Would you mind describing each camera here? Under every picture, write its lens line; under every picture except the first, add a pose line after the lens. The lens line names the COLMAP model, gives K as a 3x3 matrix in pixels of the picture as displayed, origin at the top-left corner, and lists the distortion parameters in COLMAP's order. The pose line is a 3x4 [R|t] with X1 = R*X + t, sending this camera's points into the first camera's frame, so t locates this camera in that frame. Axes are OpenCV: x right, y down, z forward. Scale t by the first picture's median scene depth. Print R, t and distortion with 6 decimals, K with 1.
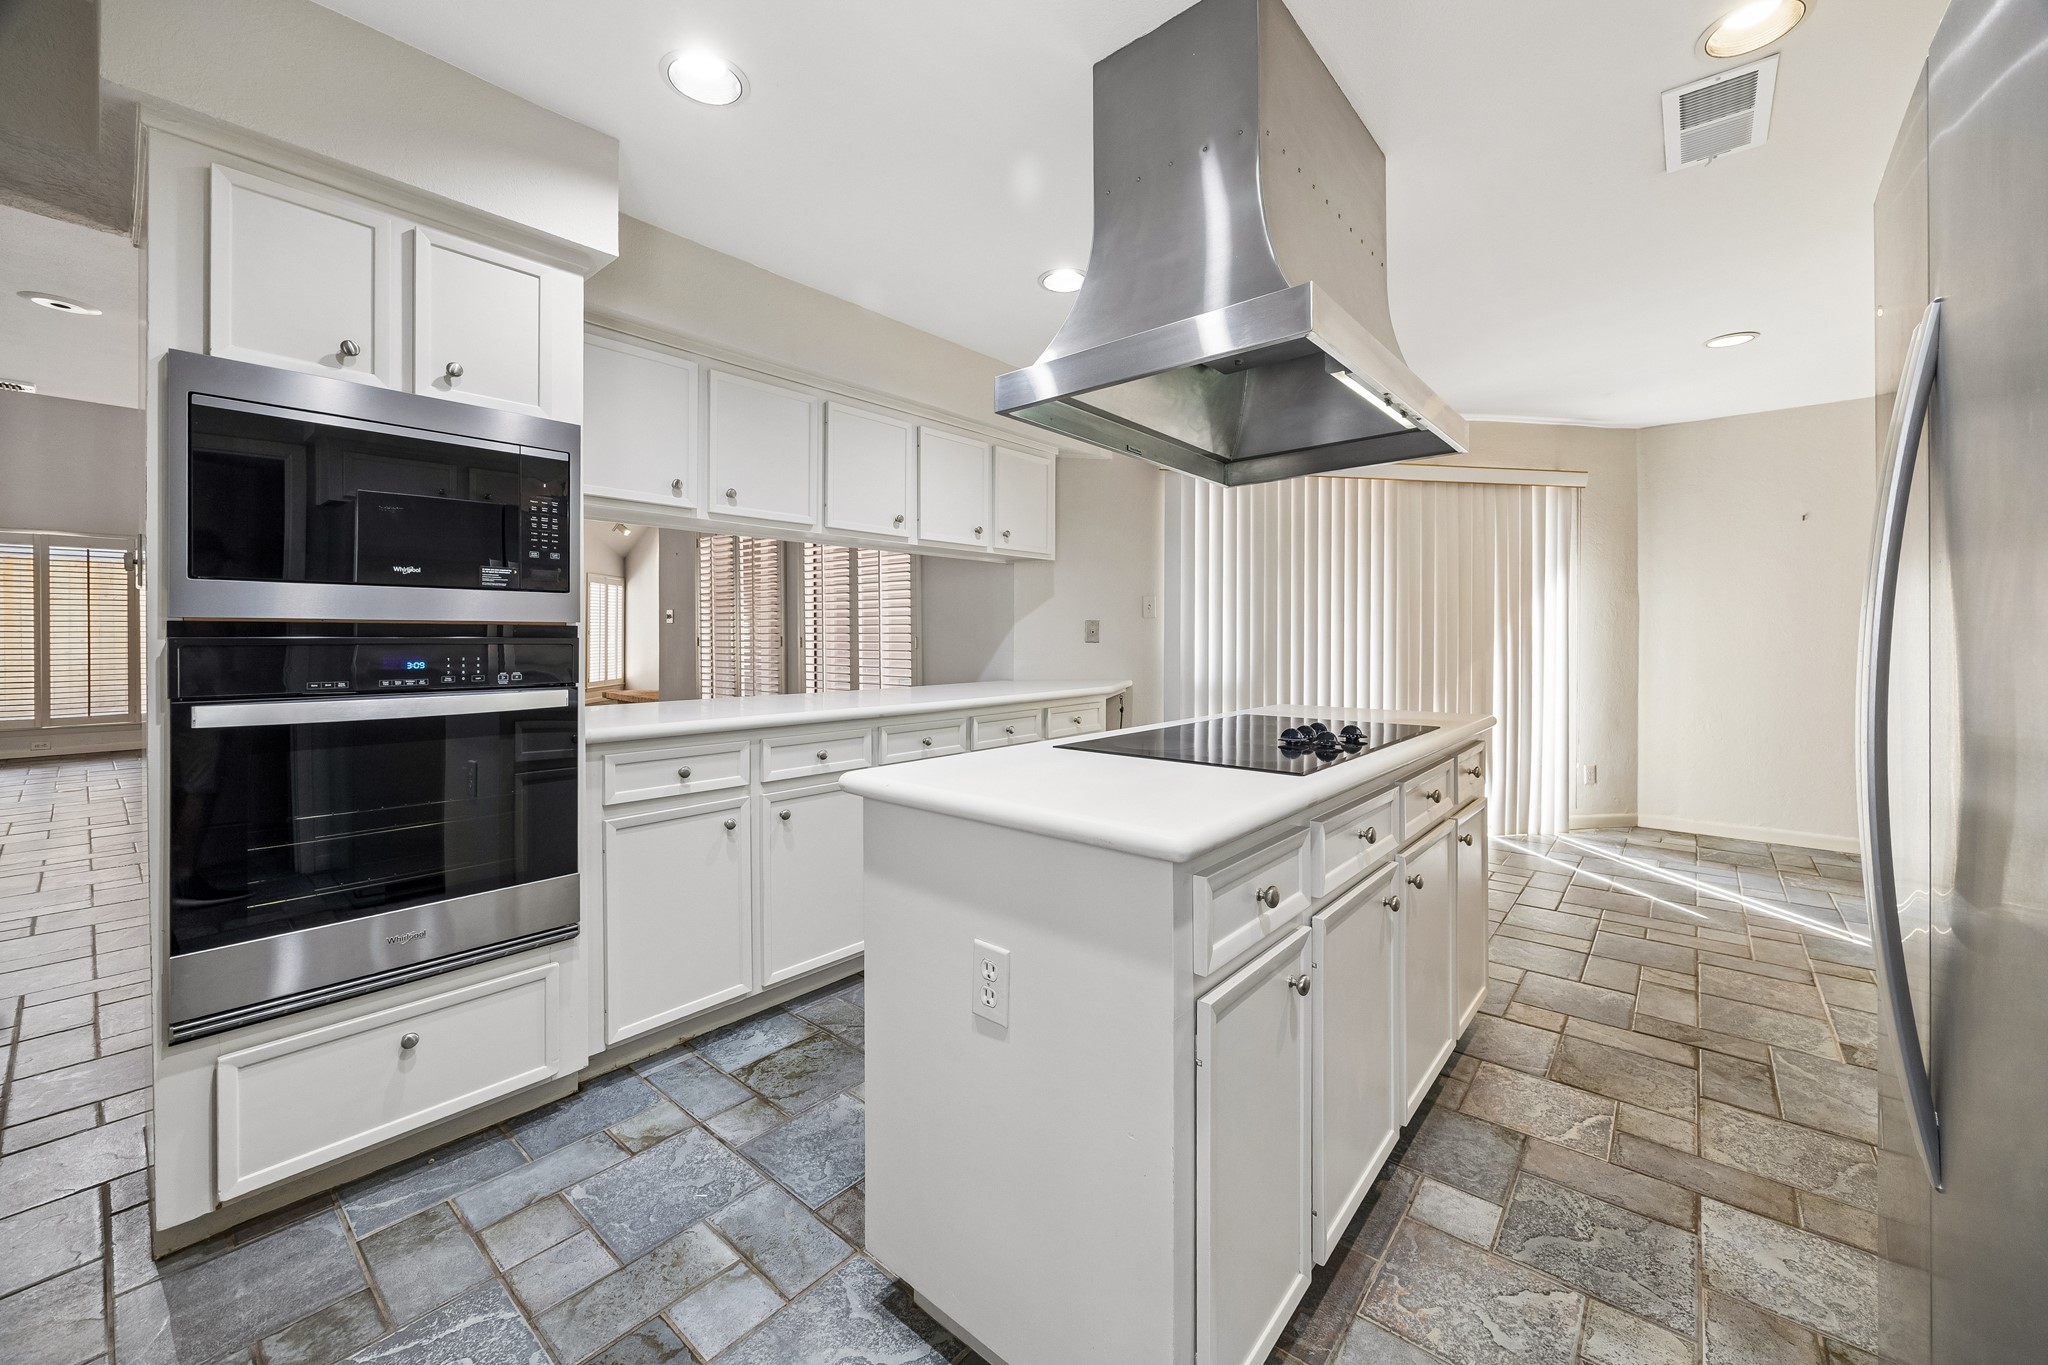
lens RADIAL K [[787.8, 0, 1030.7], [0, 787.8, 639.4], [0, 0, 1]] dist [-0.002179, -0.000108]
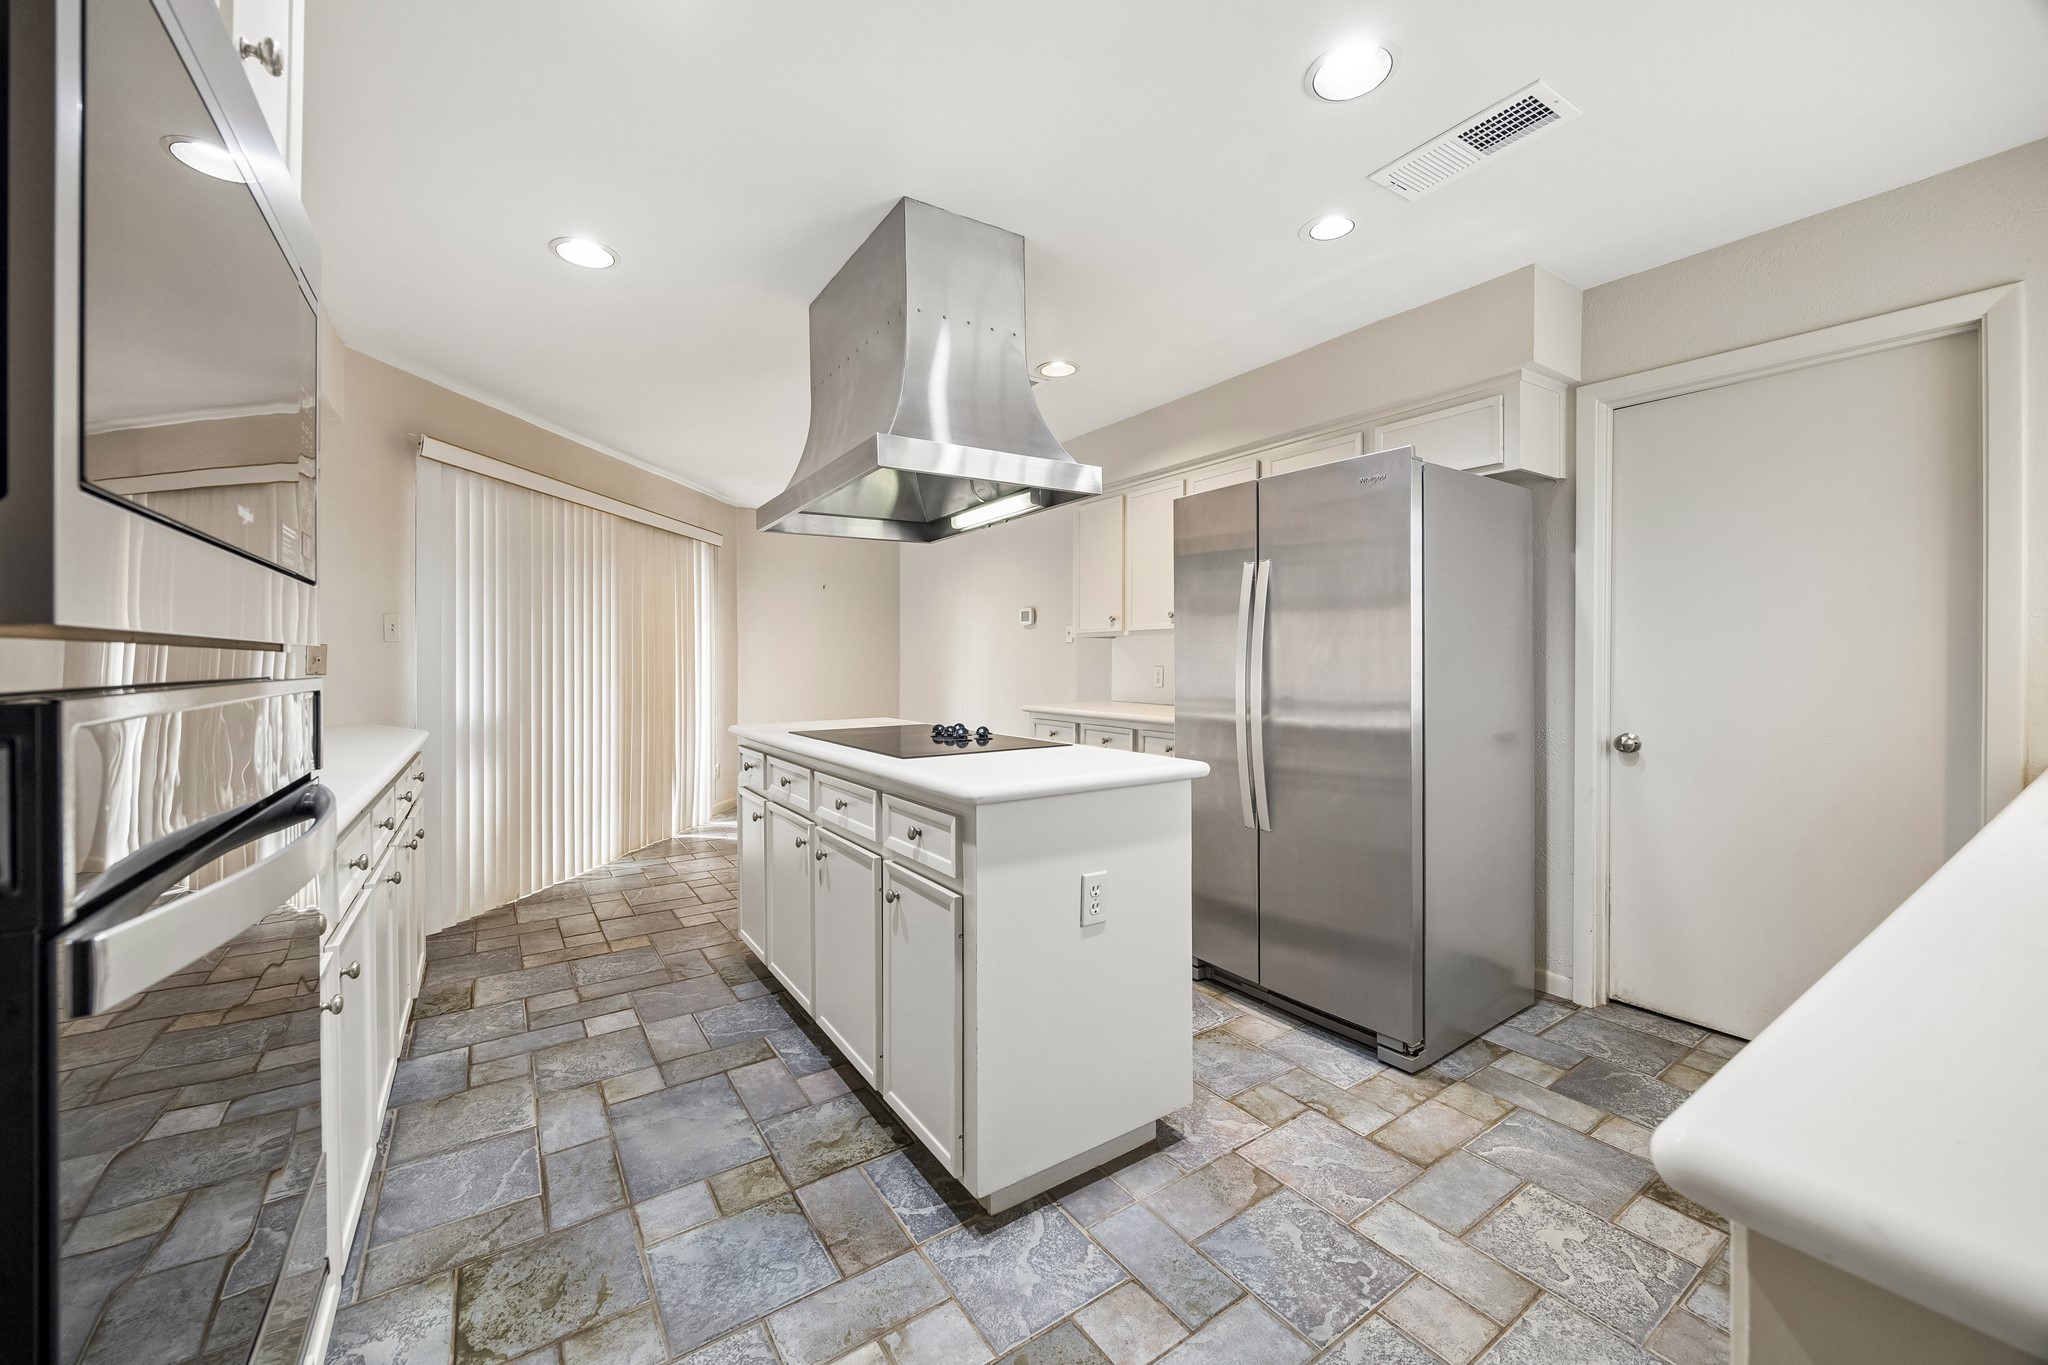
lens RADIAL K [[787.8, 0, 1017.7], [0, 787.8, 662.9], [0, 0, 1]] dist [-0.002179, -0.000108]
pose [[0.275512, -0.002614, 0.961294, -0.951382], [0.005227, 0.999986, 0.001221, -0.009734], [-0.961283, 0.004689, 0.275522, 0.454401]]
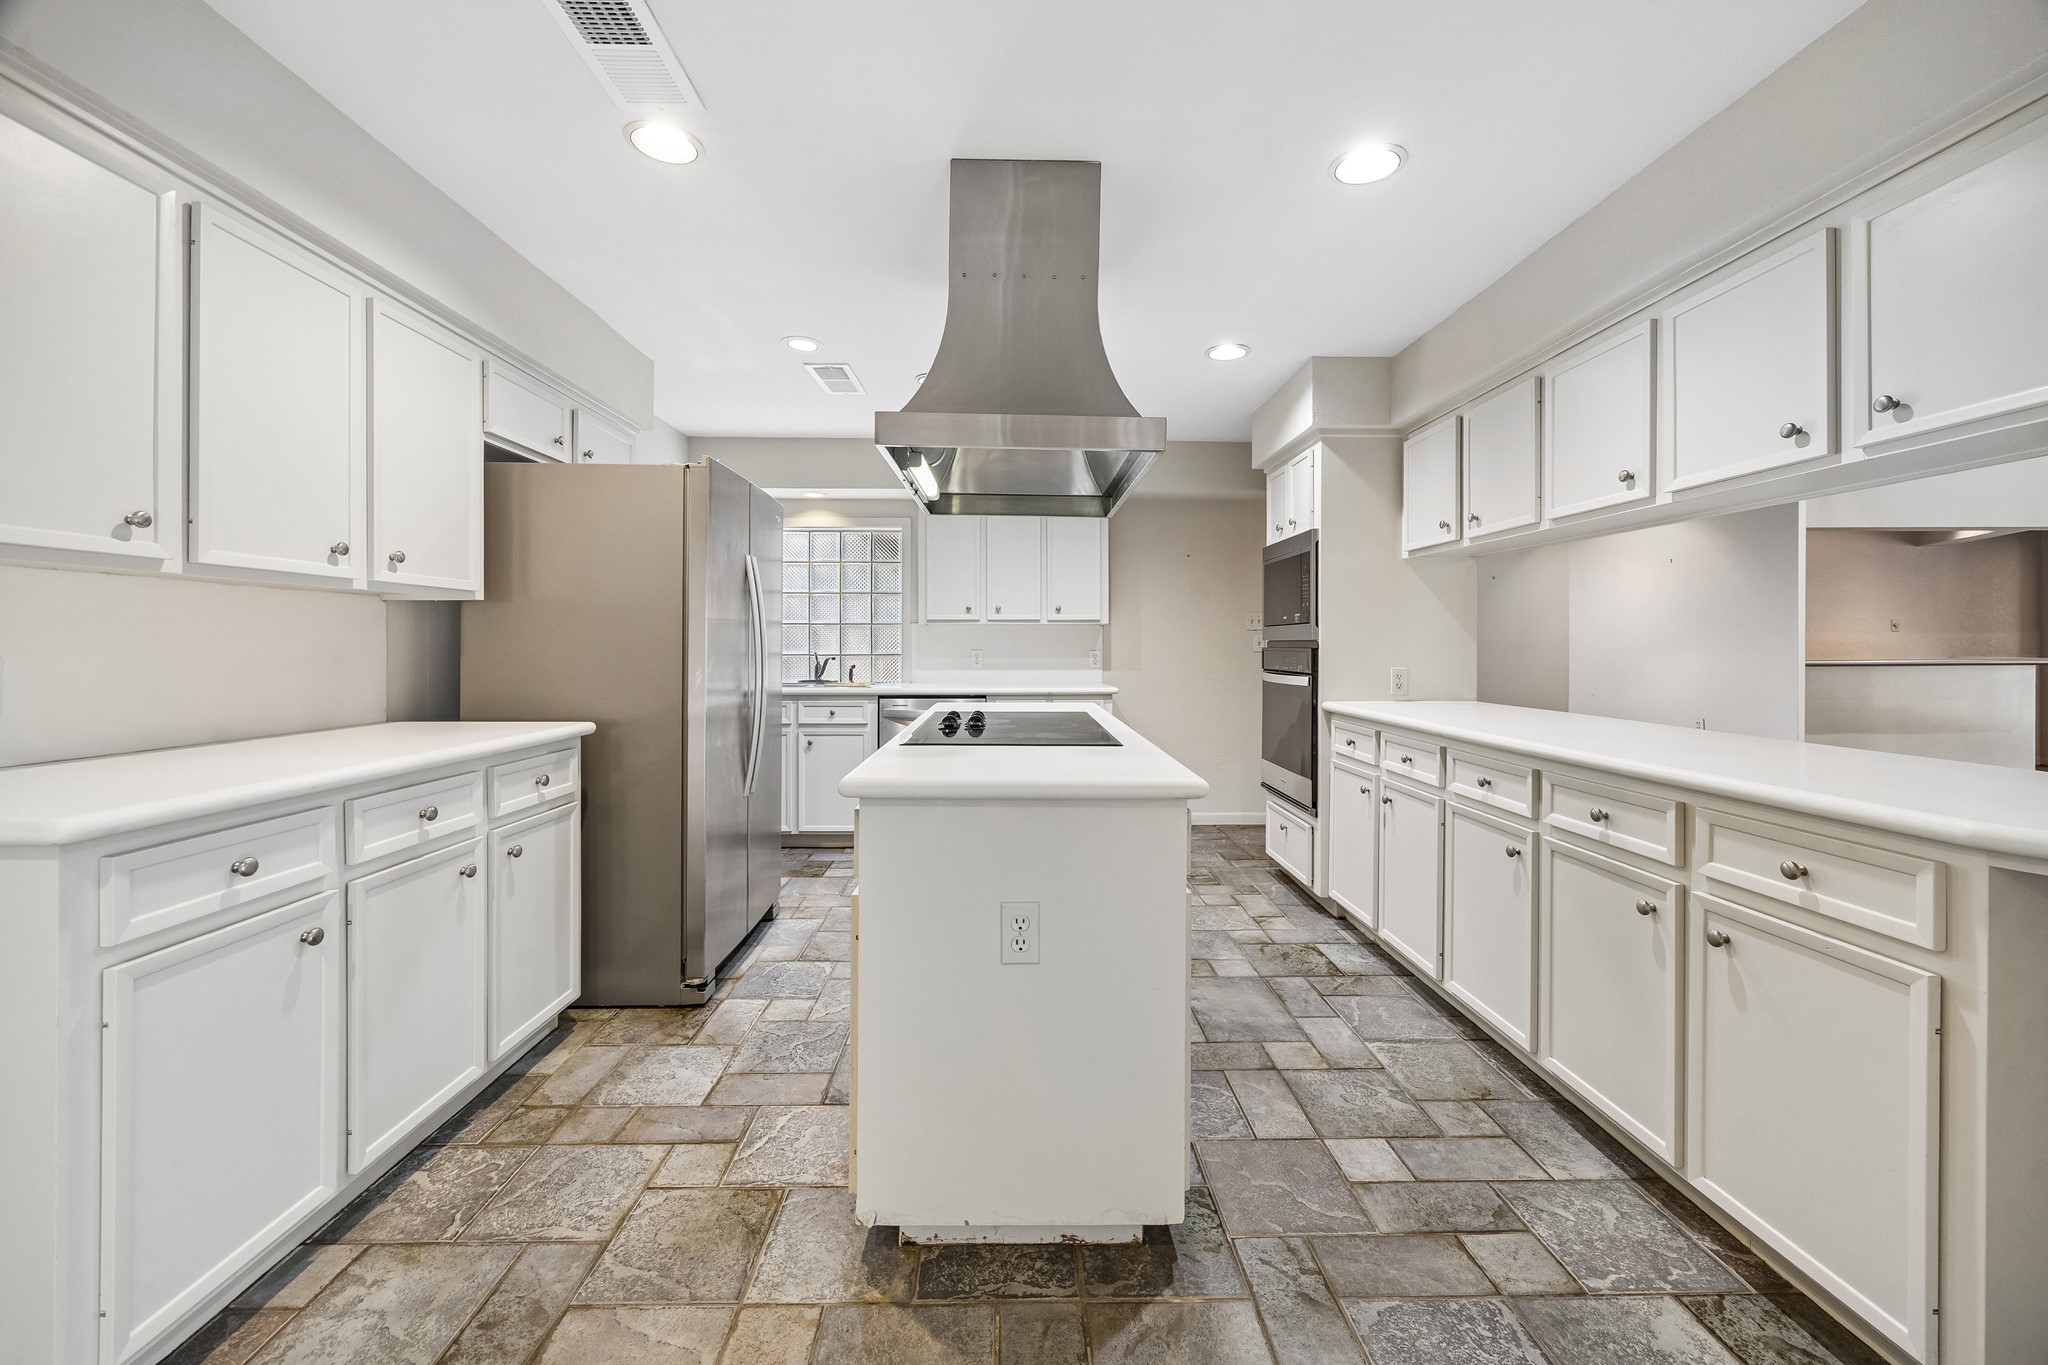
lens RADIAL K [[787.8, 0, 1035.2], [0, 787.8, 646.0], [0, 0, 1]] dist [-0.002179, -0.000108]
pose [[-0.740633, -0.001485, -0.671908, 1.116170], [-0.005179, 0.999980, 0.003499, -0.011850], [0.671890, 0.006072, -0.740626, 1.949463]]
